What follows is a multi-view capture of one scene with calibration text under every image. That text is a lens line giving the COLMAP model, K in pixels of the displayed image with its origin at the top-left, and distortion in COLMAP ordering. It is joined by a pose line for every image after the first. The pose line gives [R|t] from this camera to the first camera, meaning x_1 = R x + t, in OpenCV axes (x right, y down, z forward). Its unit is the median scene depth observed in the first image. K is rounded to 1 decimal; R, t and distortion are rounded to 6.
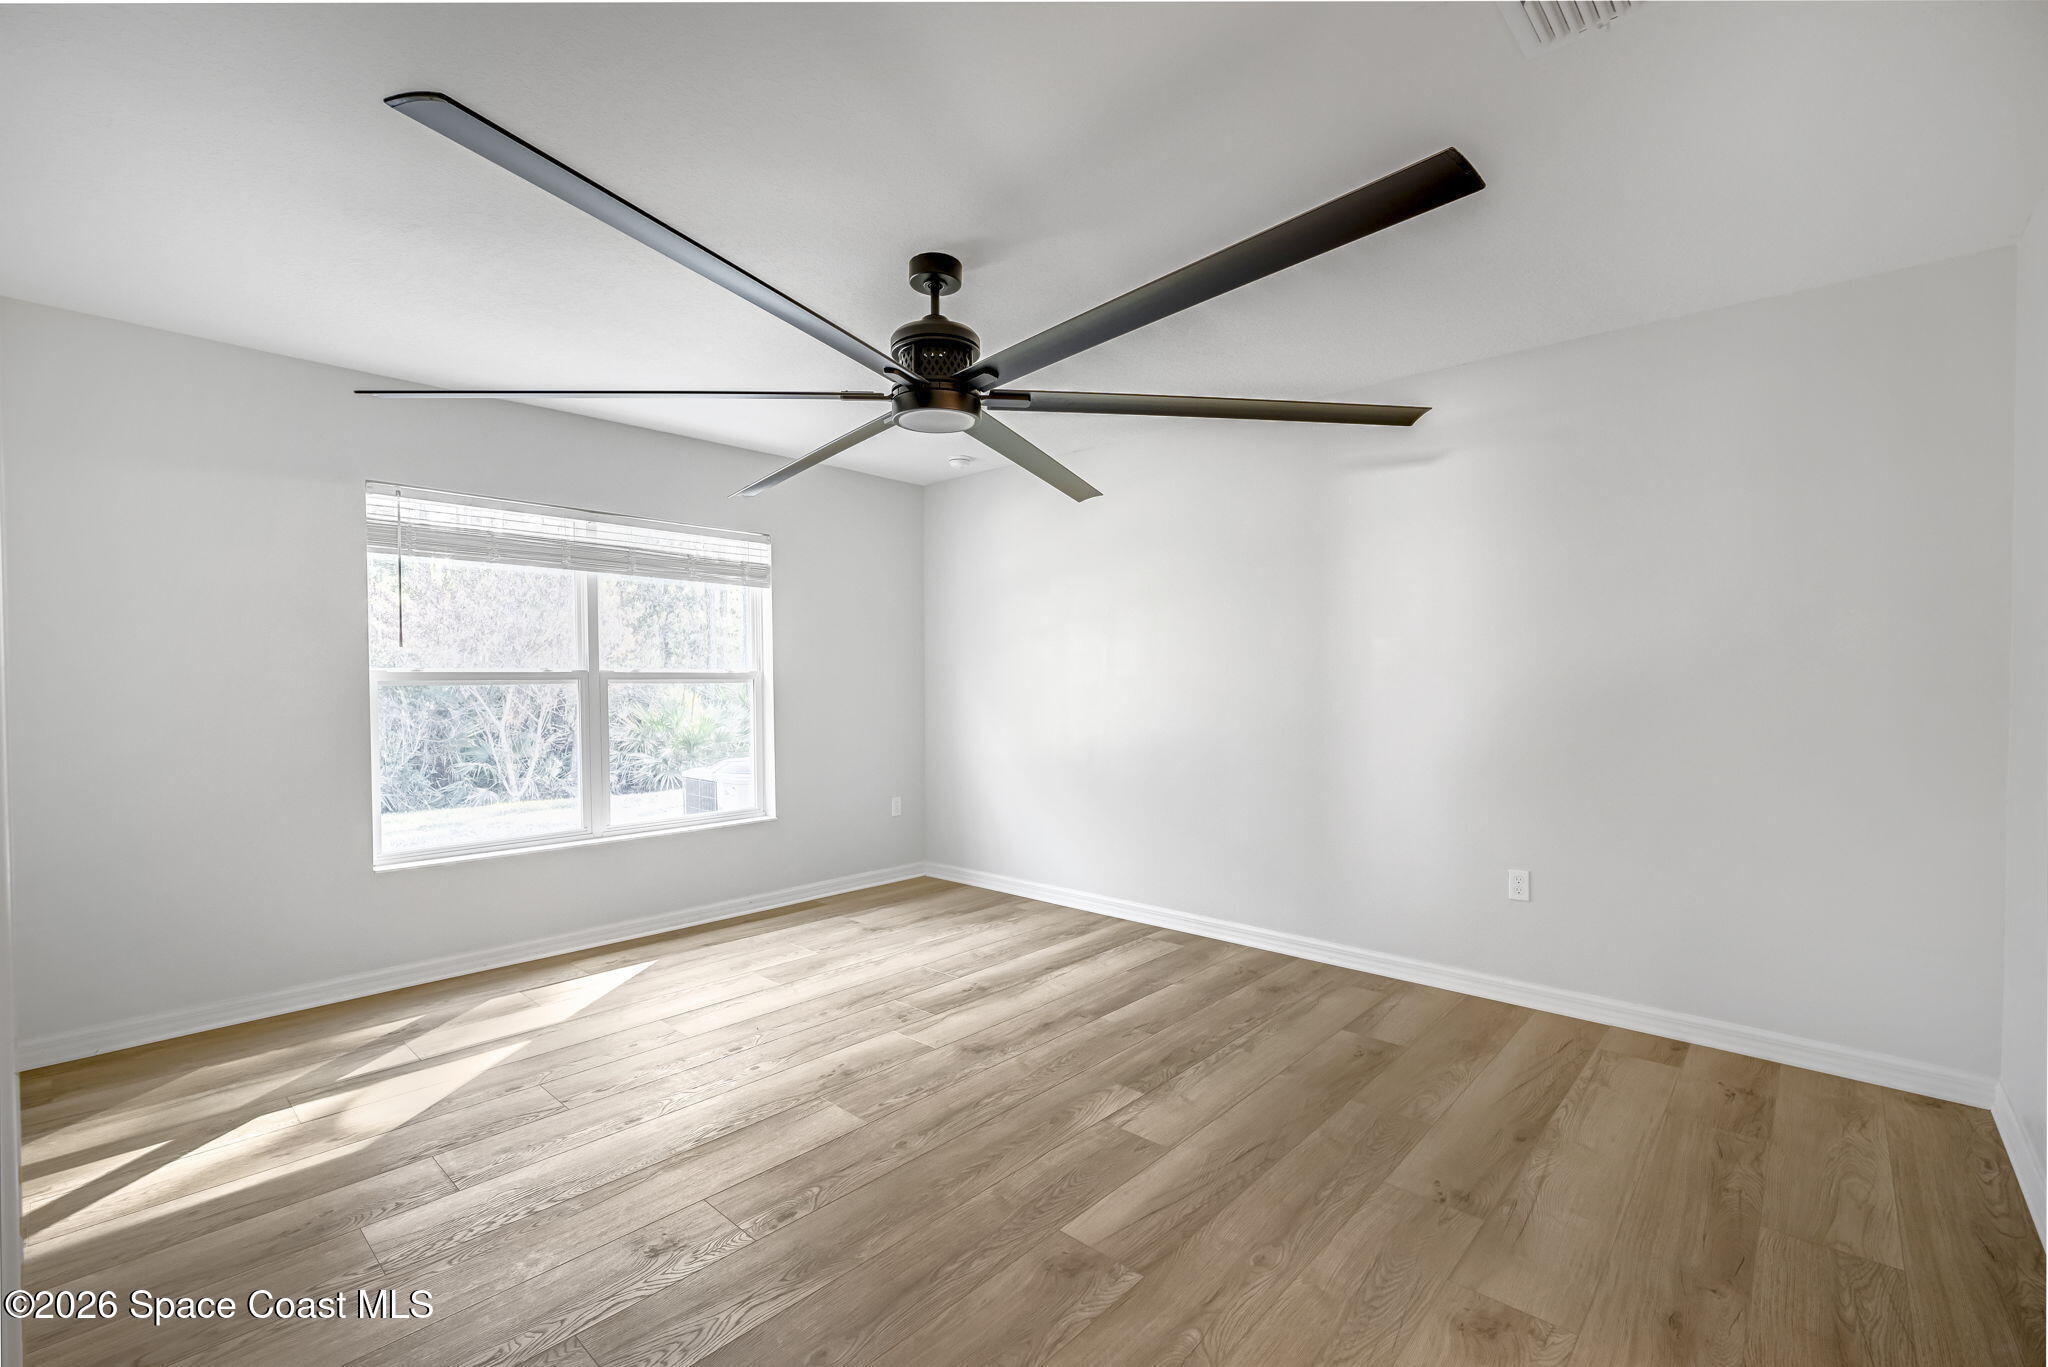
lens RADIAL K [[902.4, 0, 1034.6], [0, 902.4, 678.6], [0, 0, 1]] dist [-0.020182, 0.004340]
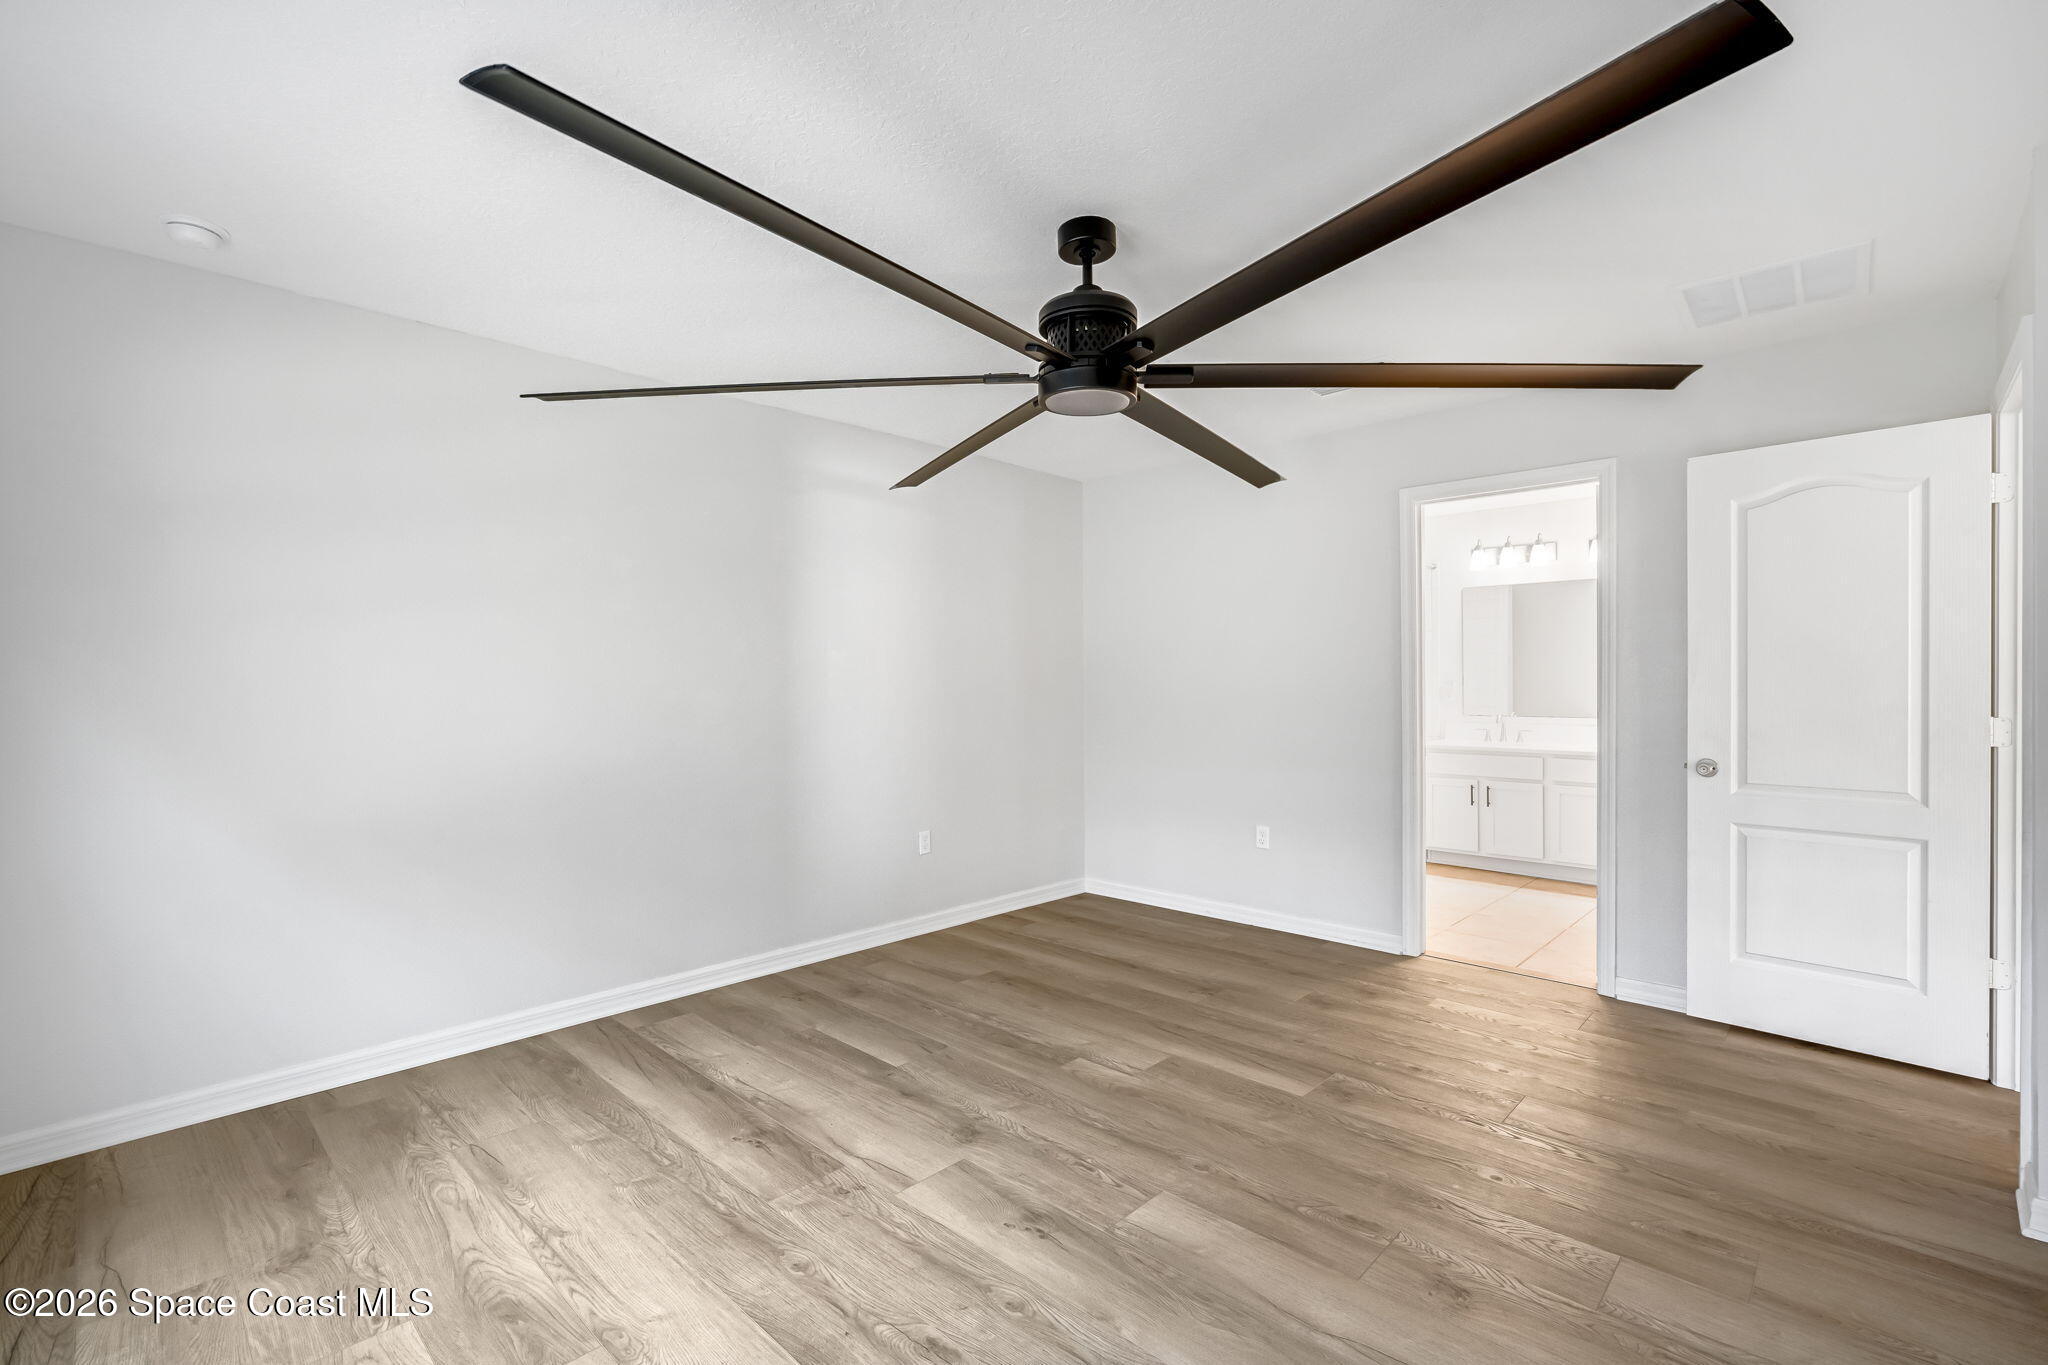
lens RADIAL K [[902.4, 0, 1023.6], [0, 902.4, 691.6], [0, 0, 1]] dist [-0.020182, 0.004340]
pose [[0.032894, -0.009663, 0.999412, -0.800011], [0.008035, 0.999924, 0.009404, -0.003406], [-0.999427, 0.007721, 0.032969, 0.828009]]
